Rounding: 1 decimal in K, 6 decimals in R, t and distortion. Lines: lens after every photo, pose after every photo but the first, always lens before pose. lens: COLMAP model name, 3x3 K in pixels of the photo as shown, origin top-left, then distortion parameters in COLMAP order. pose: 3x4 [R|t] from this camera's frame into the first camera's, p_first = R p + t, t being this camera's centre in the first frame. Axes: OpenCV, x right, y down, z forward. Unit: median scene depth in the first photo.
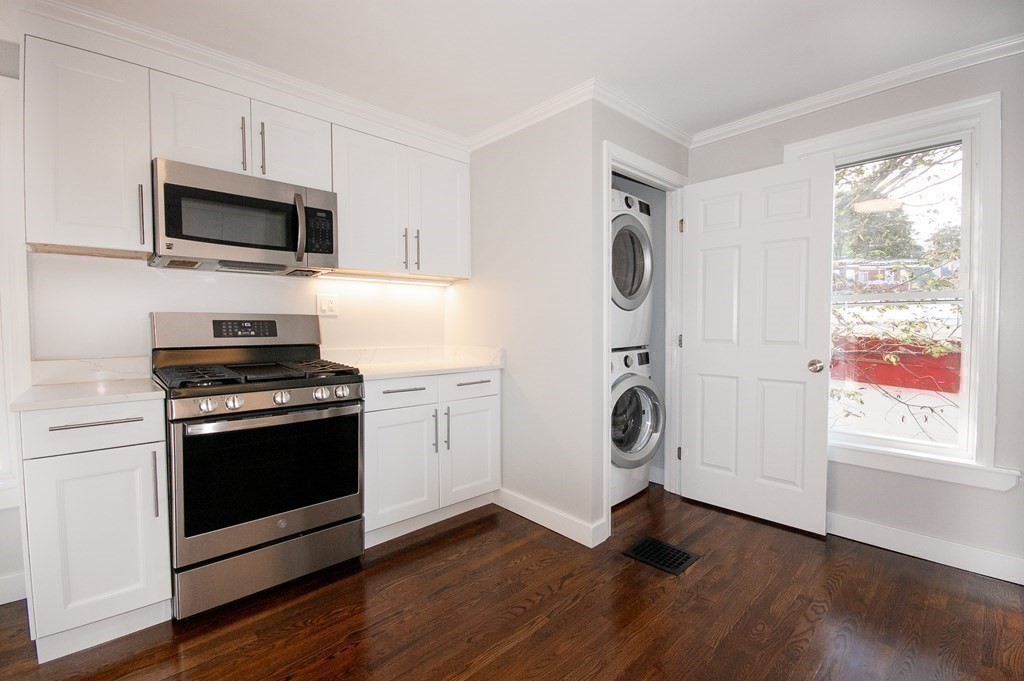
lens RADIAL K [[450.1, 0, 516.6], [0, 450.1, 339.9], [0, 0, 1]] dist [0.002481, -0.008420]
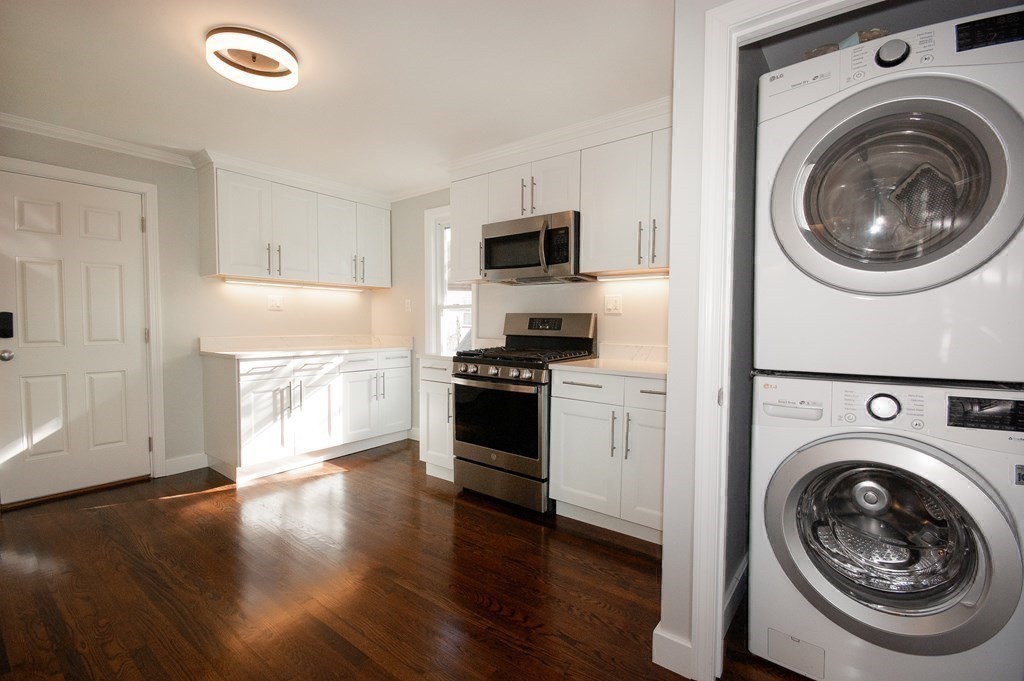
lens RADIAL K [[450.1, 0, 516.6], [0, 450.1, 339.9], [0, 0, 1]] dist [0.002481, -0.008420]
pose [[0.162297, 0.046505, -0.985645, 0.766367], [-0.041432, 0.998329, 0.040281, -0.028192], [0.985872, 0.034300, 0.163953, 0.679508]]
